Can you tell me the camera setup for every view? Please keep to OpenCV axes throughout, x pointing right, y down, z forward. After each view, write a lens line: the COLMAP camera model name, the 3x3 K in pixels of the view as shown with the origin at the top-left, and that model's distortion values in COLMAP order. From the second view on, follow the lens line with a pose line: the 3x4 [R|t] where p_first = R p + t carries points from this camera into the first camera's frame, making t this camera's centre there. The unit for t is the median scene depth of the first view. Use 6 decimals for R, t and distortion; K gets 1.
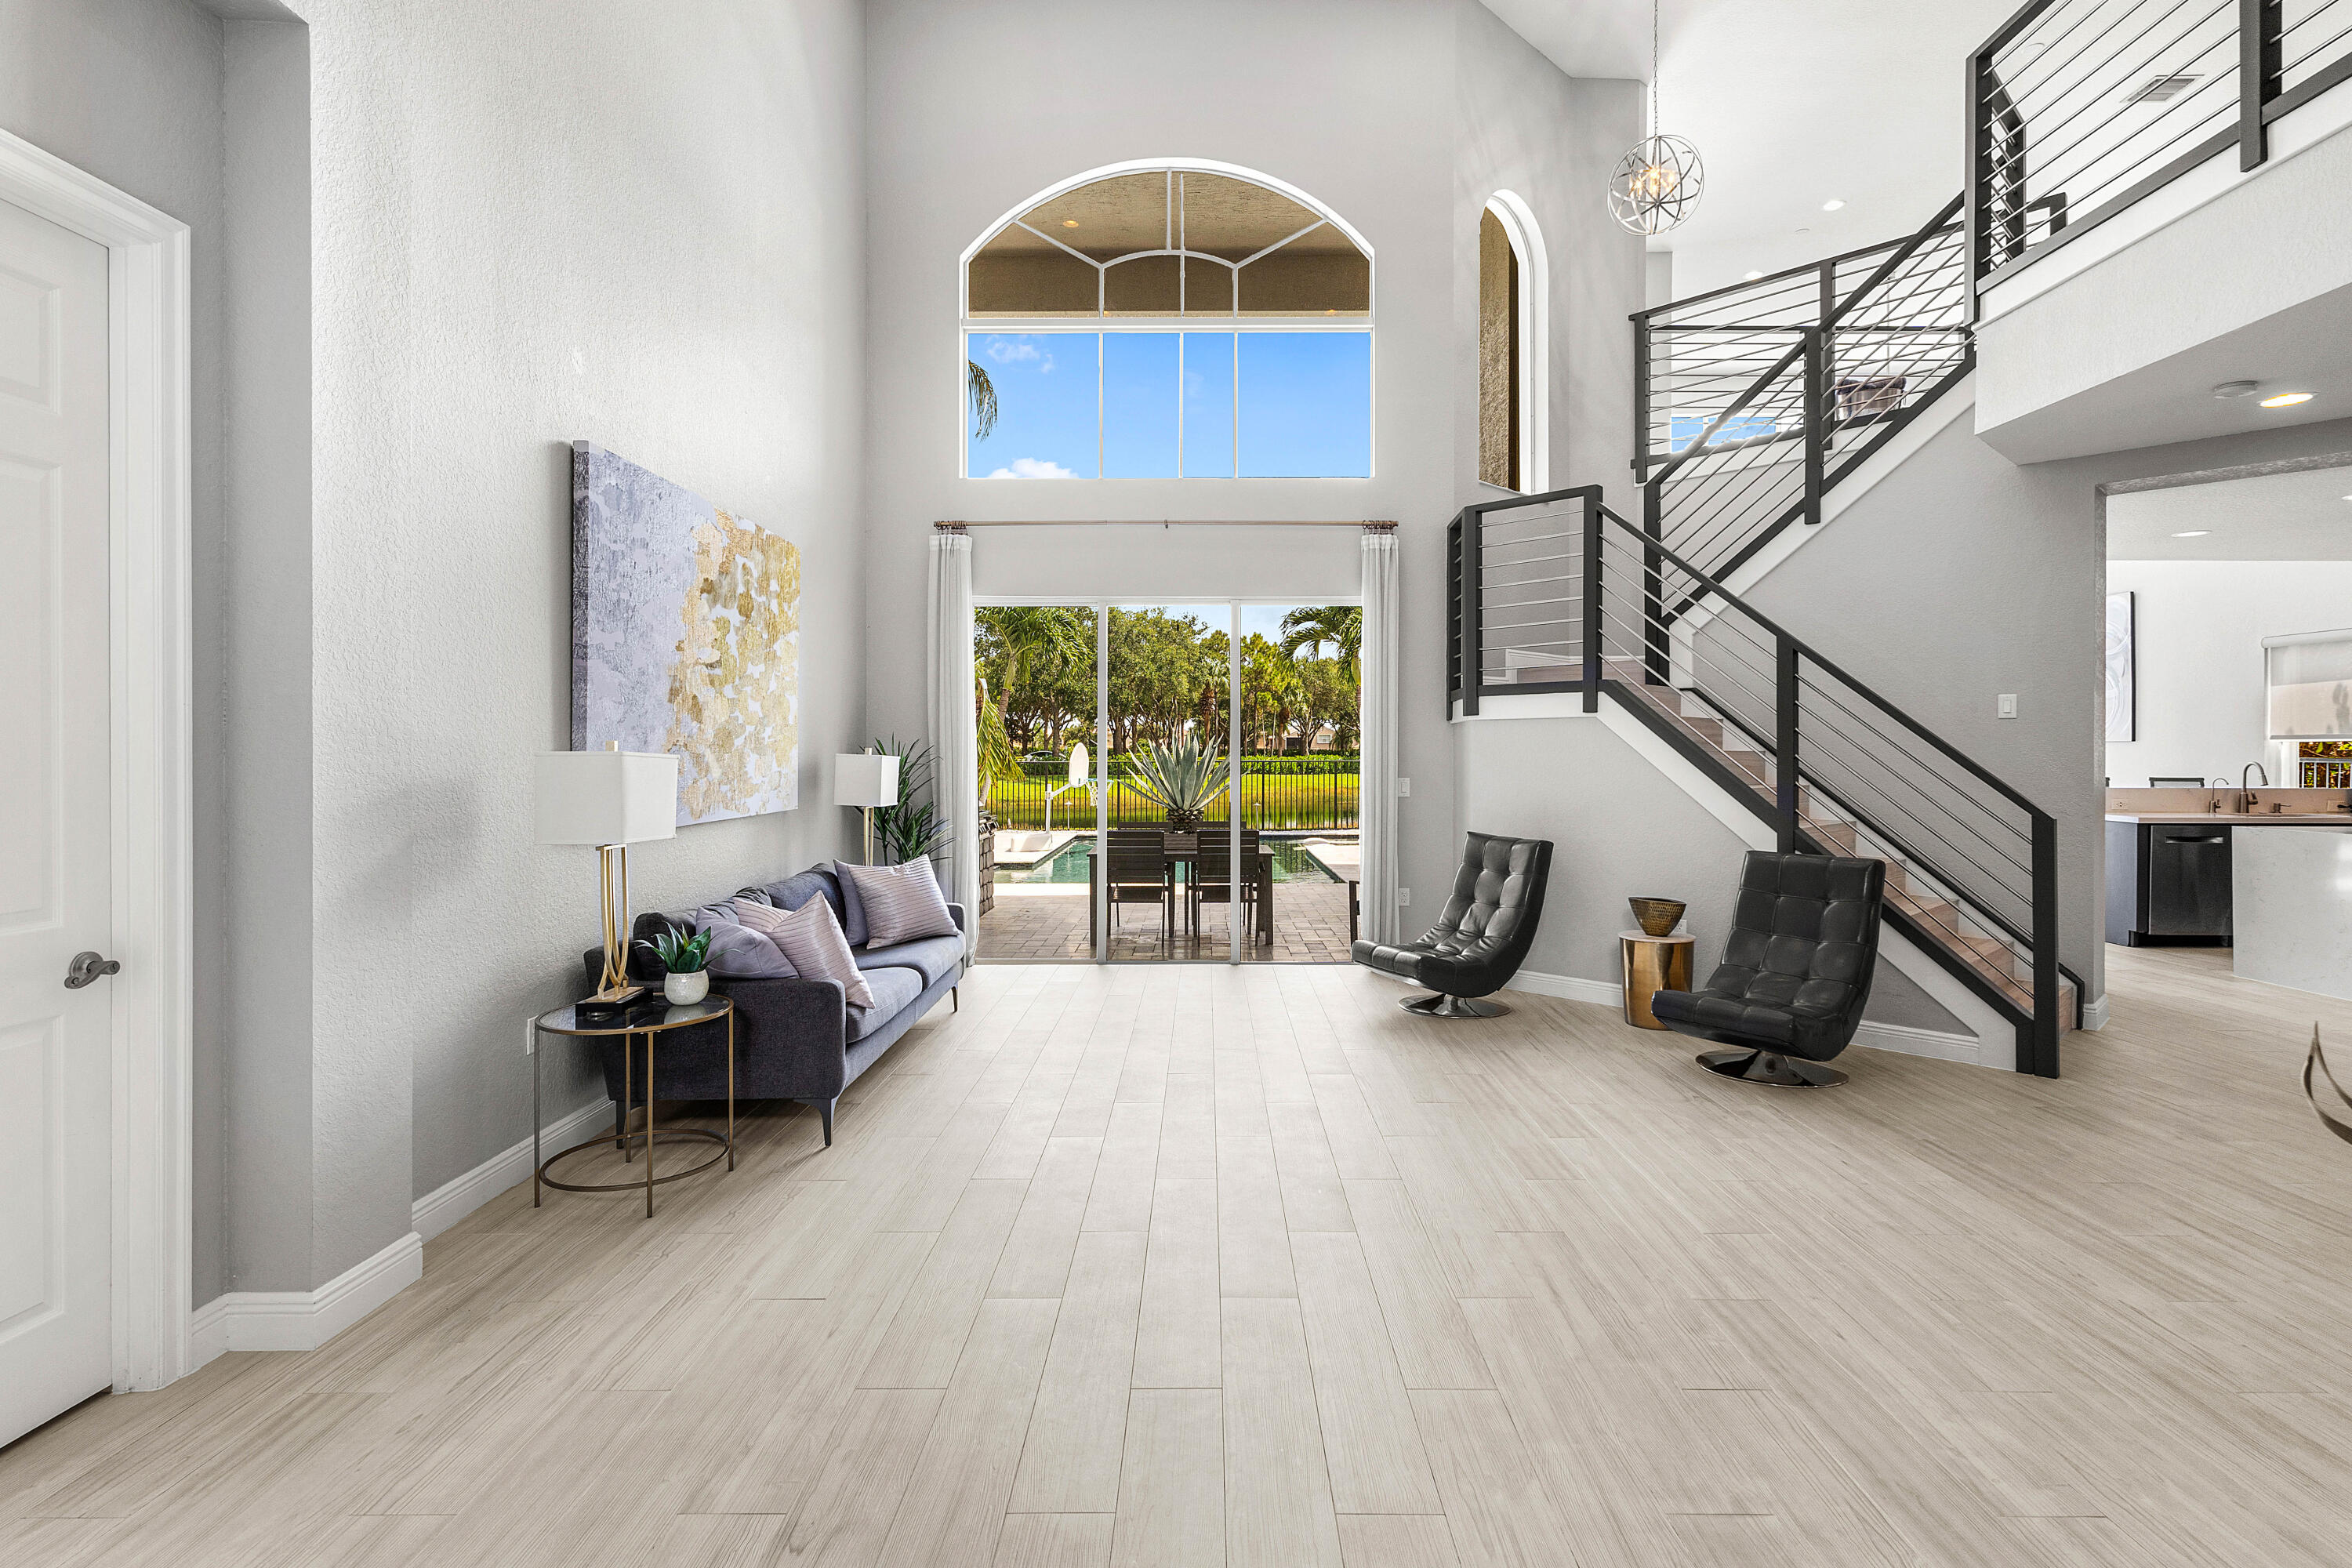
lens RADIAL K [[1173.2, 0, 1186.6], [0, 1173.2, 758.7], [0, 0, 1]] dist [0.004161, -0.001588]
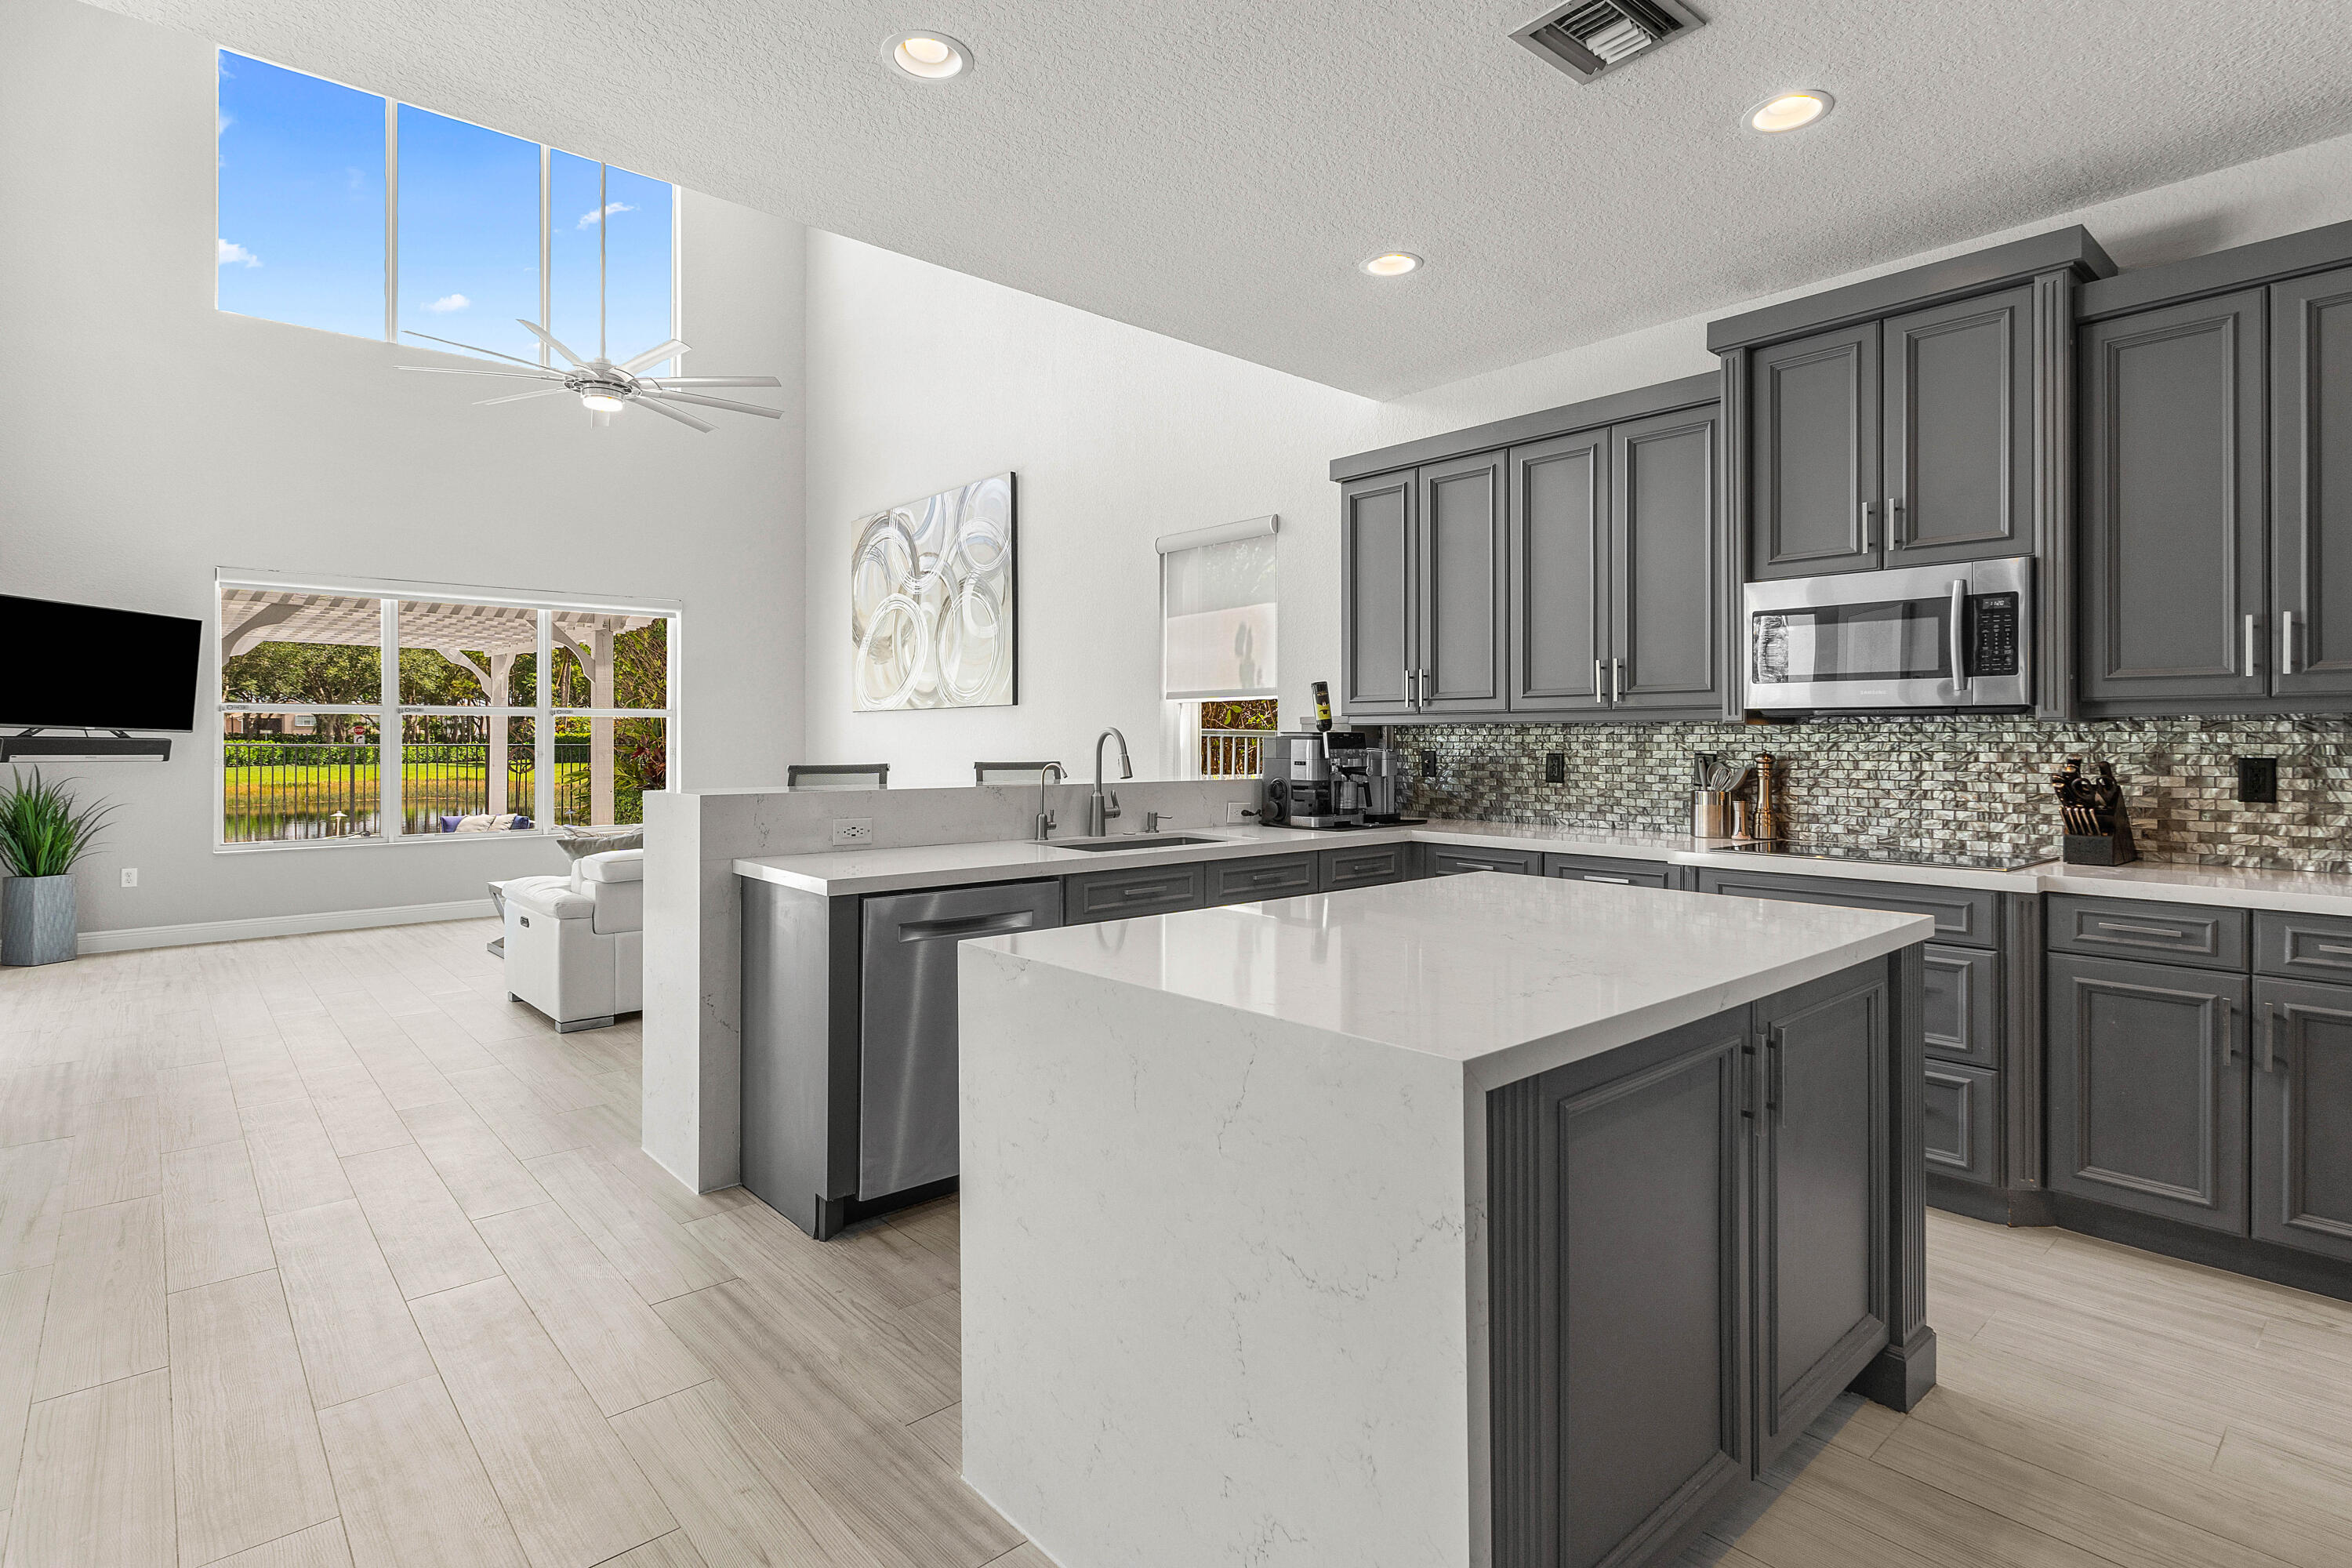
lens RADIAL K [[1173.2, 0, 1226.5], [0, 1173.2, 729.3], [0, 0, 1]] dist [0.004161, -0.001588]
pose [[0.725815, 0.004197, 0.687877, 0.986755], [0.005112, 0.999921, -0.011494, 0.014306], [-0.687871, 0.011859, 0.725736, 1.004392]]
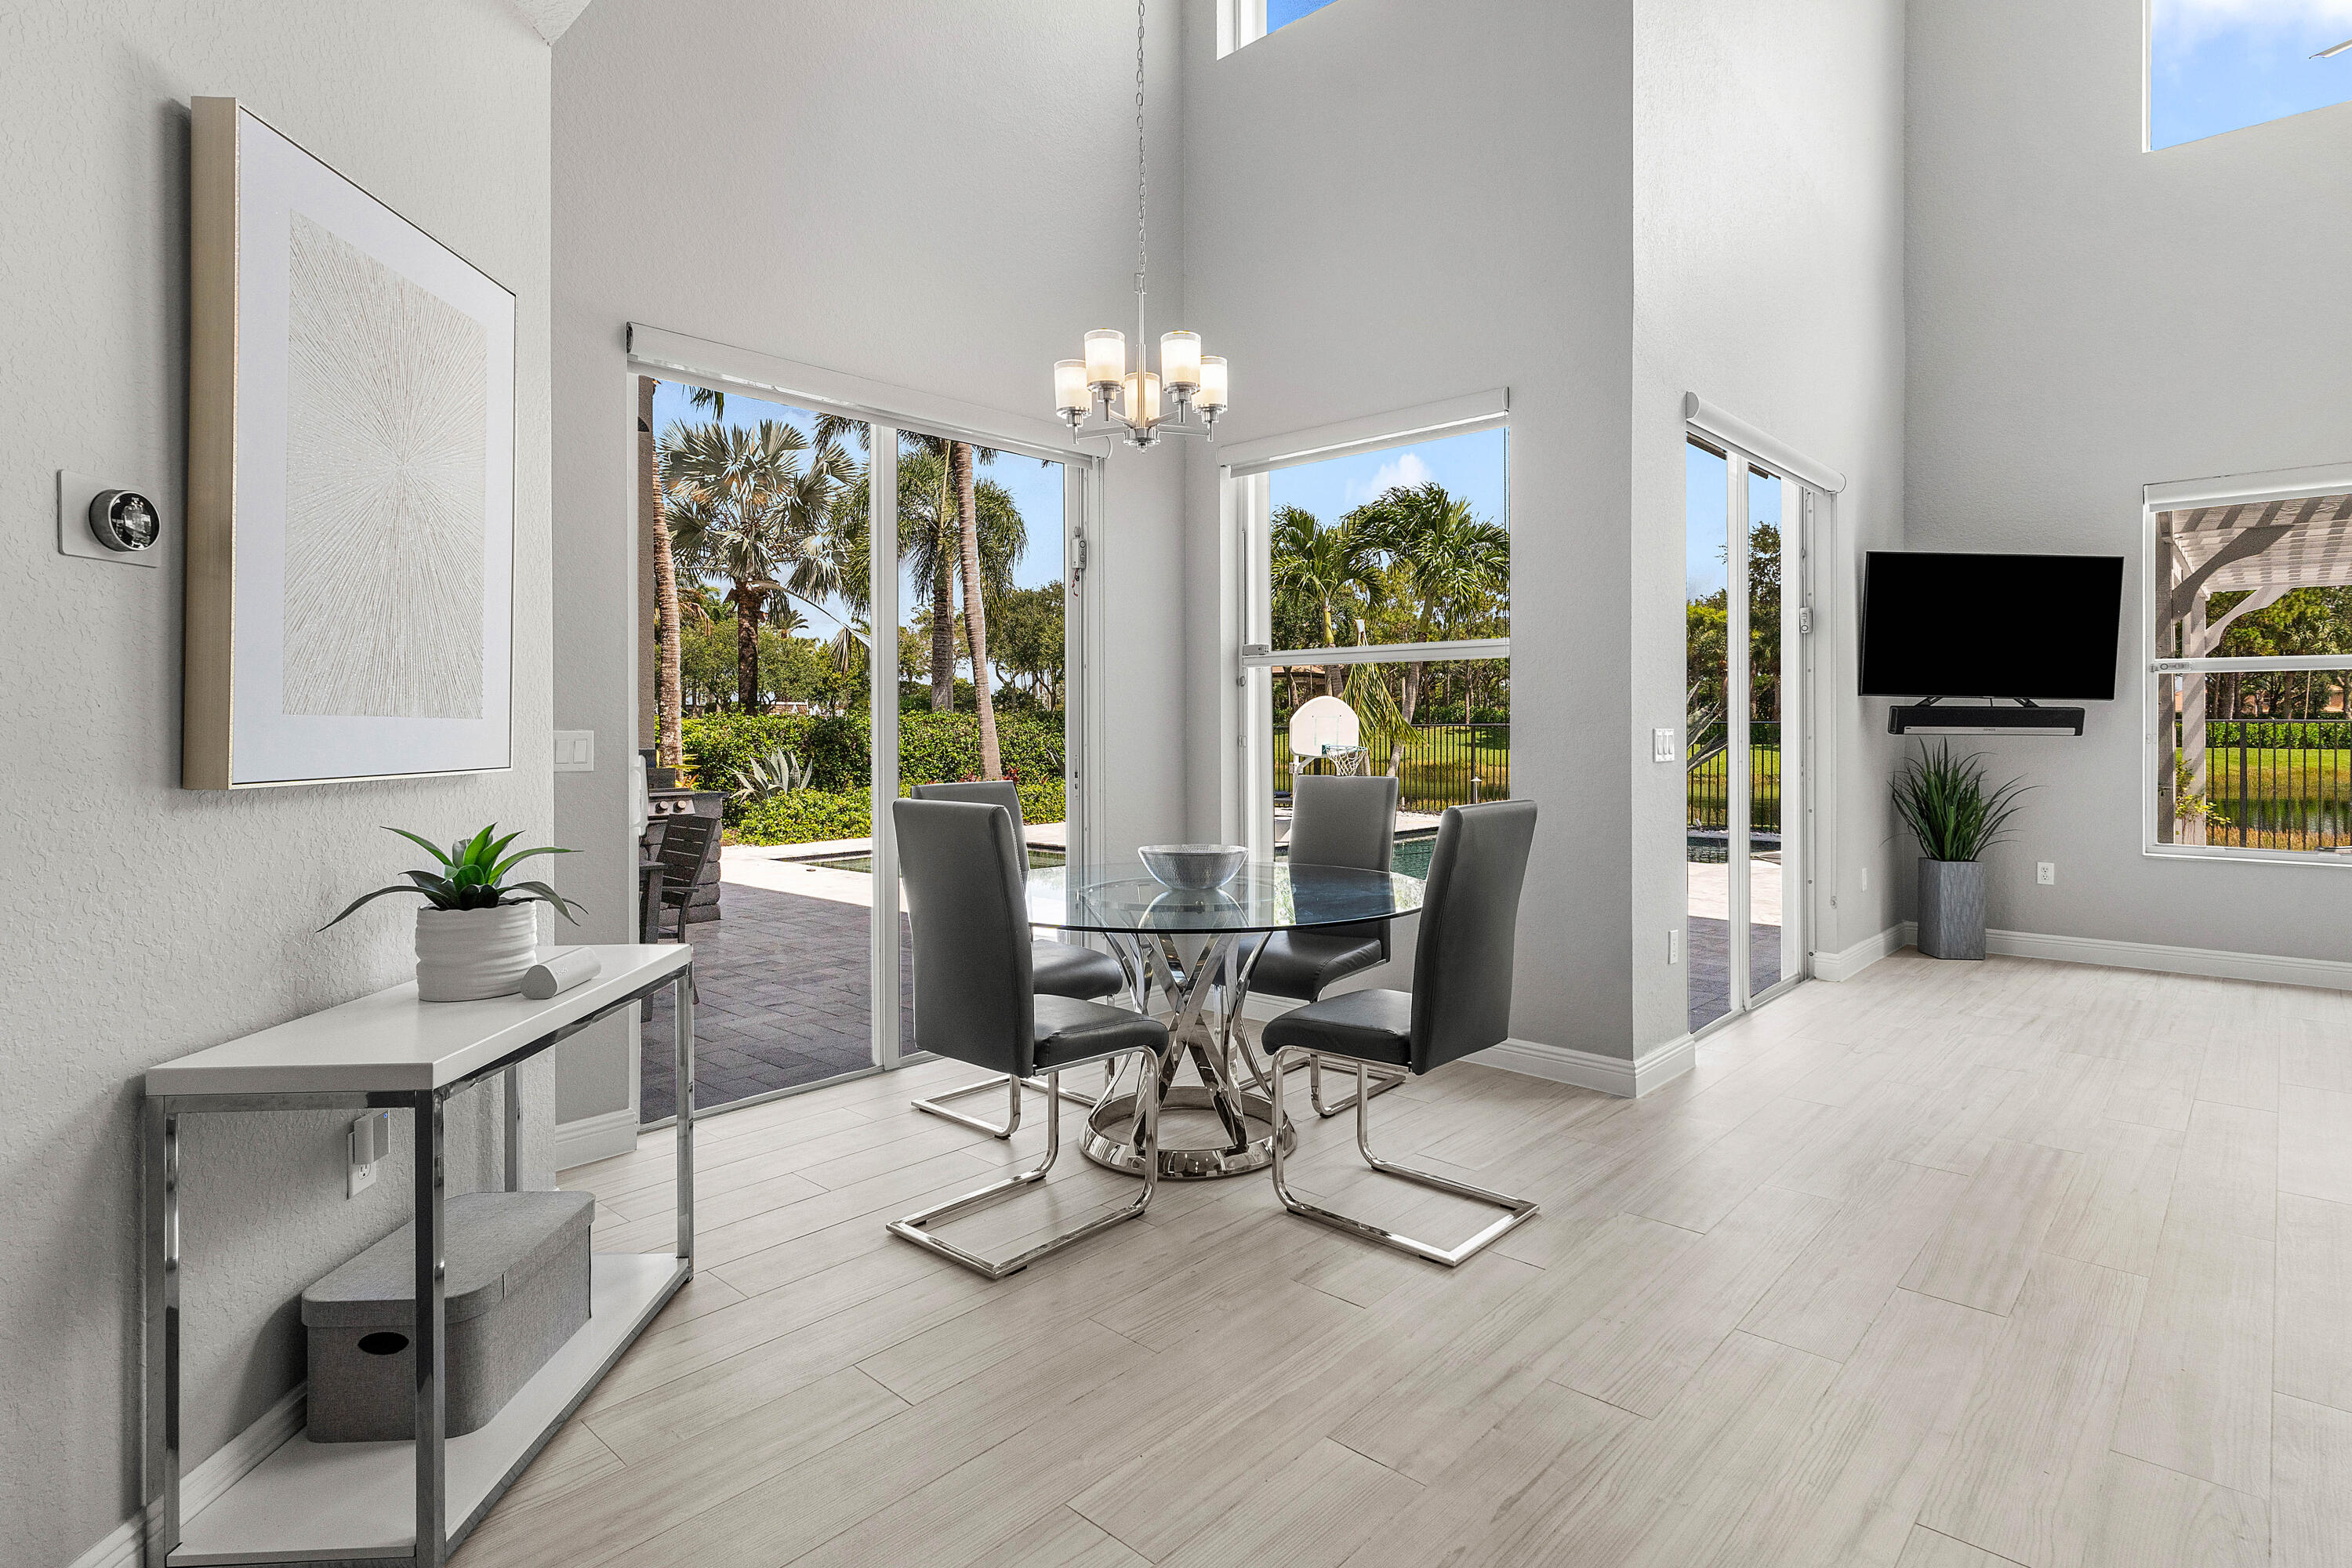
lens RADIAL K [[1173.2, 0, 1181.3], [0, 1173.2, 729.2], [0, 0, 1]] dist [0.004161, -0.001588]
pose [[0.741356, -0.000069, -0.671112, 1.150139], [-0.000220, 1.000000, -0.000346, 0.023966], [0.671112, 0.000404, 0.741356, 1.463690]]
